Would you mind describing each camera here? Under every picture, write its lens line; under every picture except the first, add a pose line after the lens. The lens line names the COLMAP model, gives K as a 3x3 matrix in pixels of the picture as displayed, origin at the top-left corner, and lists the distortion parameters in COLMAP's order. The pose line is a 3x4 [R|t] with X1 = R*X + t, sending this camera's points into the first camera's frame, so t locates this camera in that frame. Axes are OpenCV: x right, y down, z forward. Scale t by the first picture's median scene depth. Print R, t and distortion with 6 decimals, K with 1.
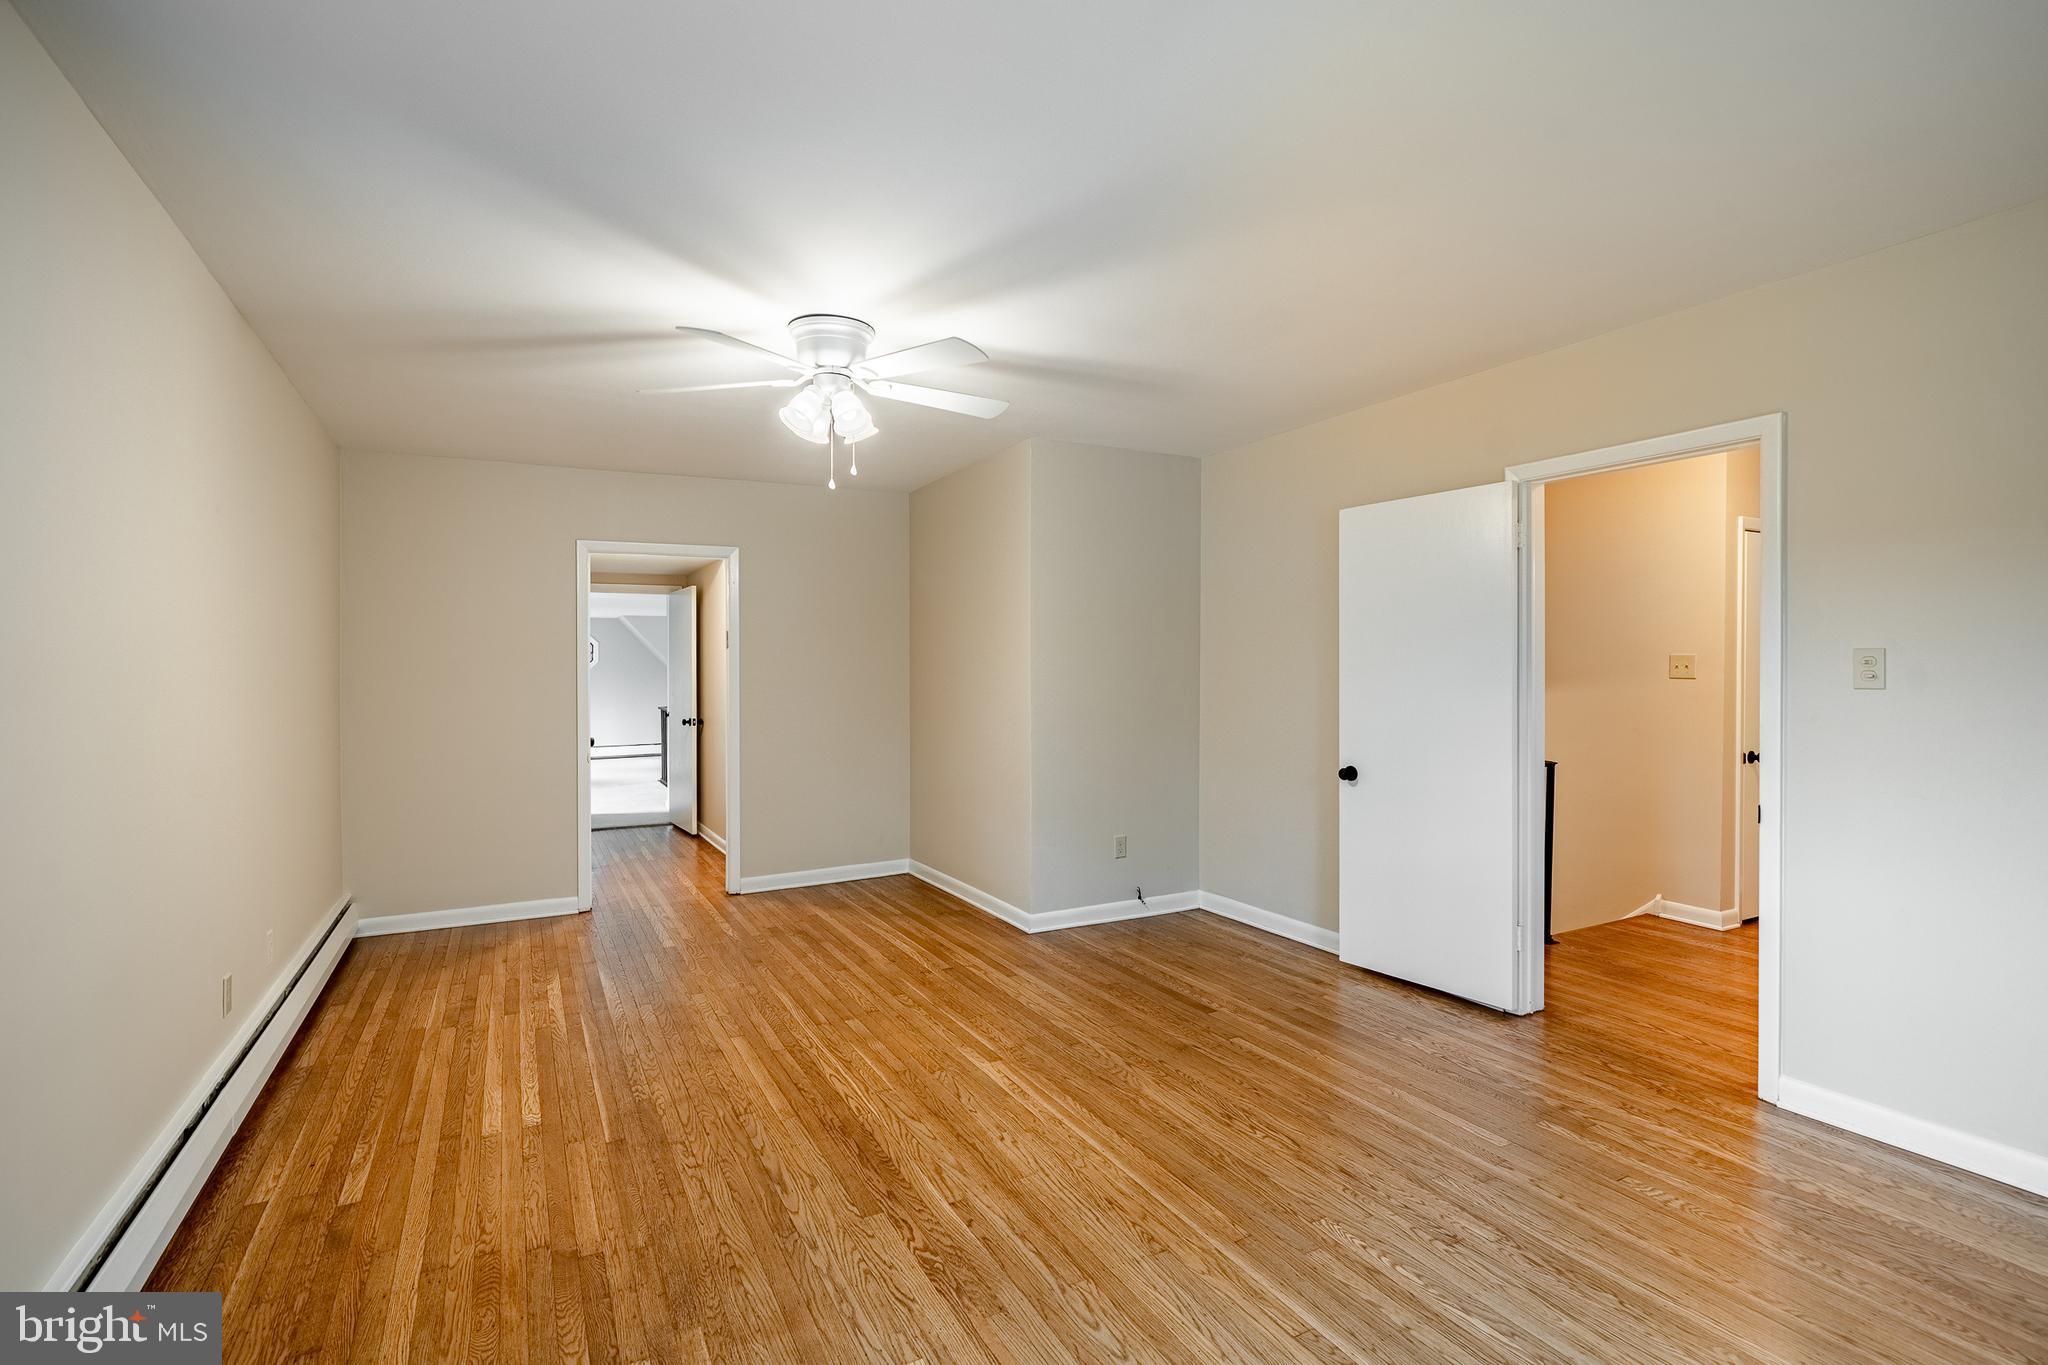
lens RADIAL K [[930.3, 0, 963.2], [0, 930.3, 670.5], [0, 0, 1]] dist [-0.000879, -0.000238]
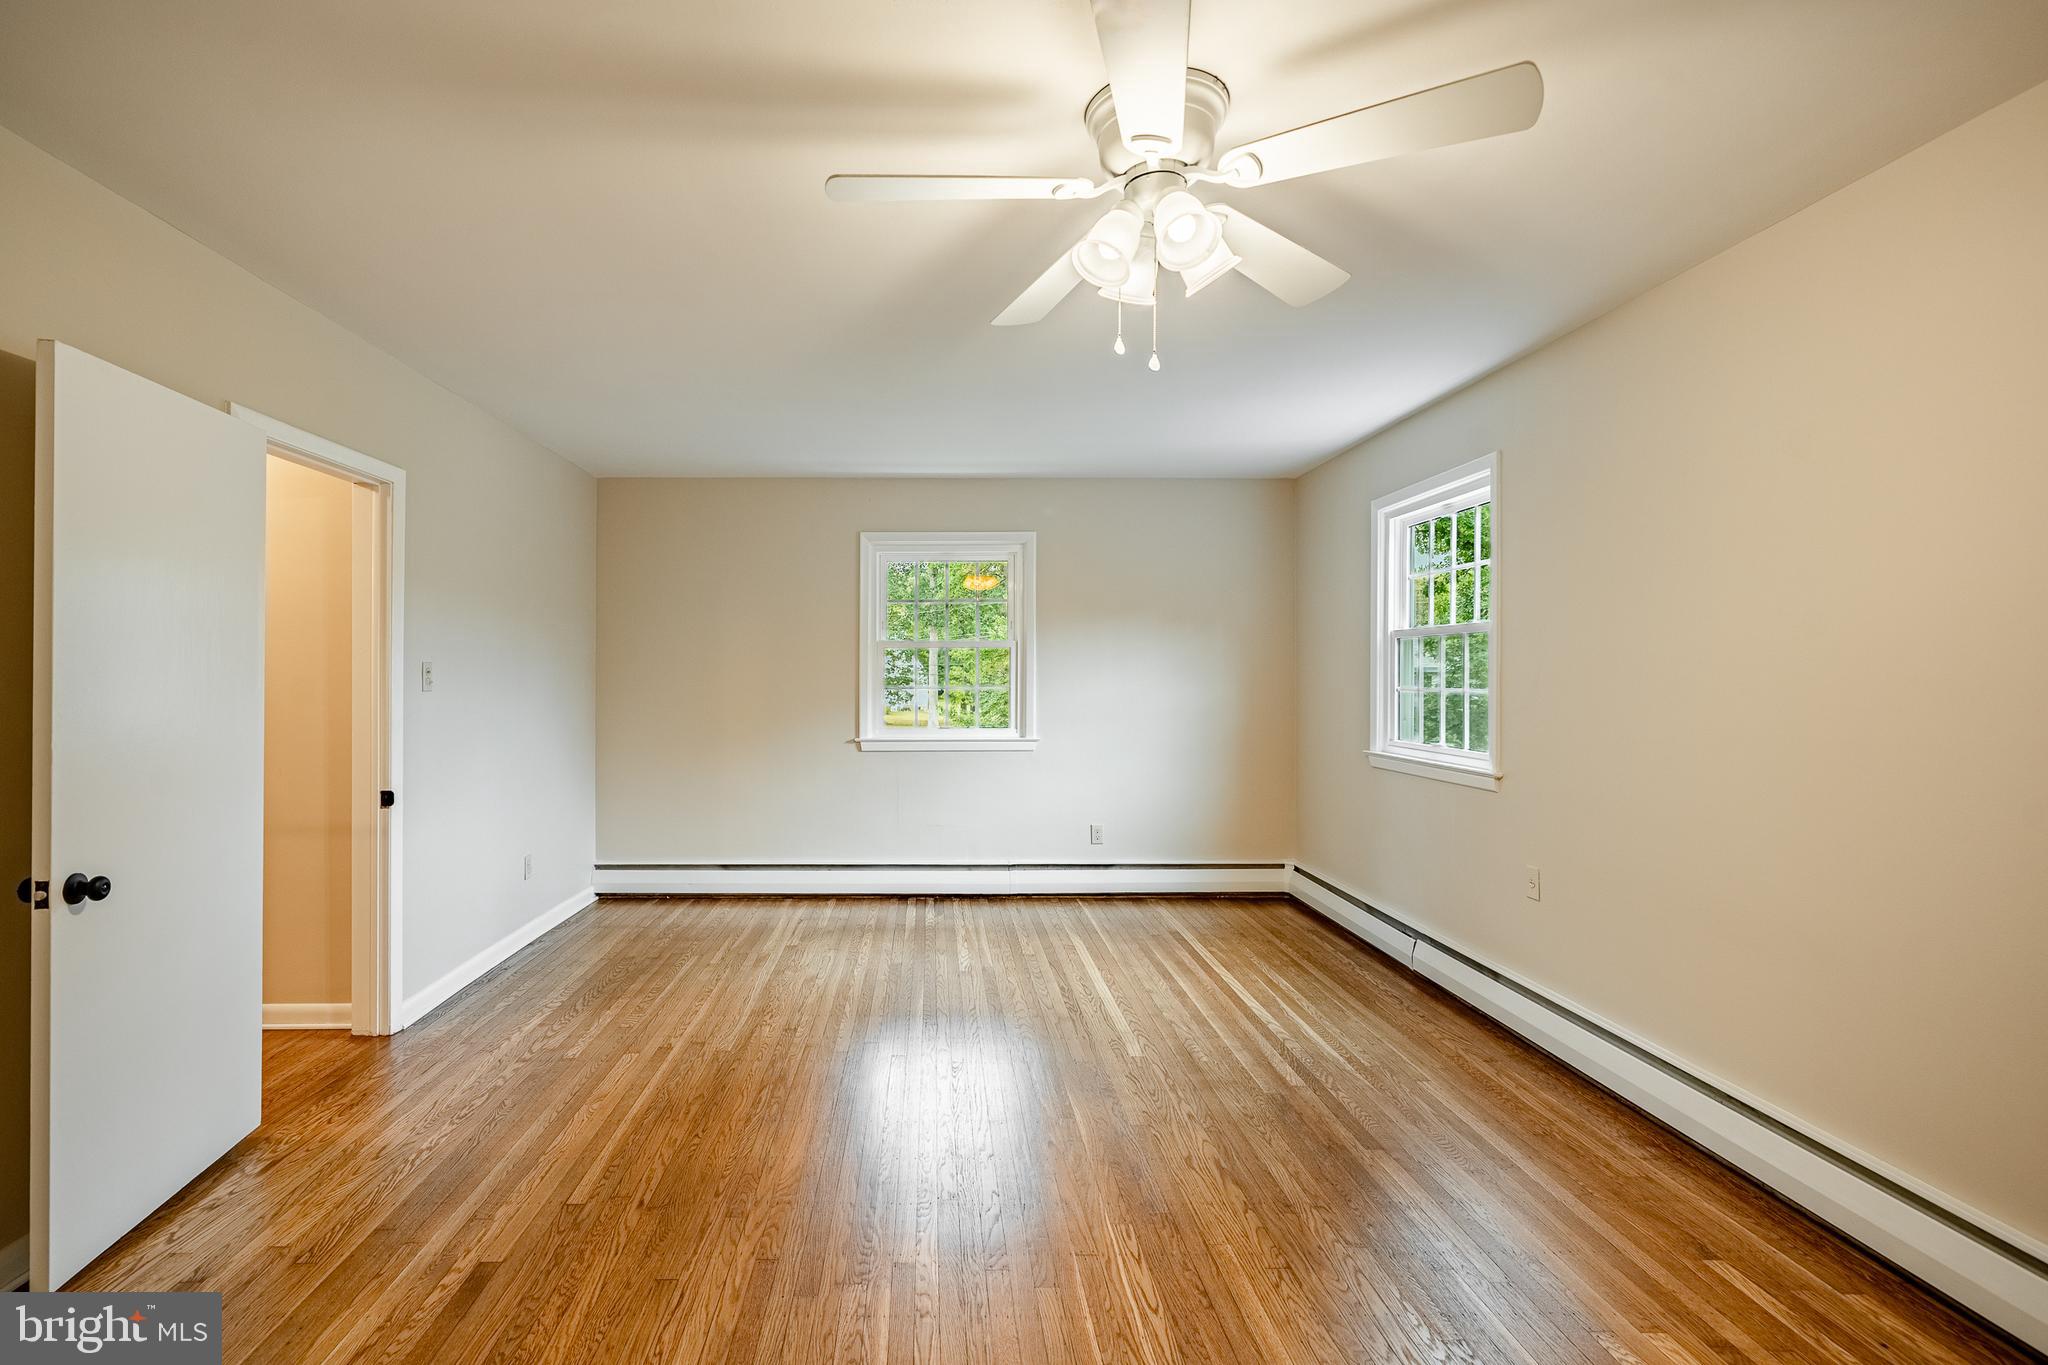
lens RADIAL K [[930.3, 0, 963.2], [0, 930.3, 670.5], [0, 0, 1]] dist [-0.000879, -0.000238]
pose [[-0.915136, 0.010246, 0.403014, -0.265673], [0.009399, 0.999948, -0.004081, -0.000354], [-0.403035, 0.000053, -0.915185, 1.537759]]
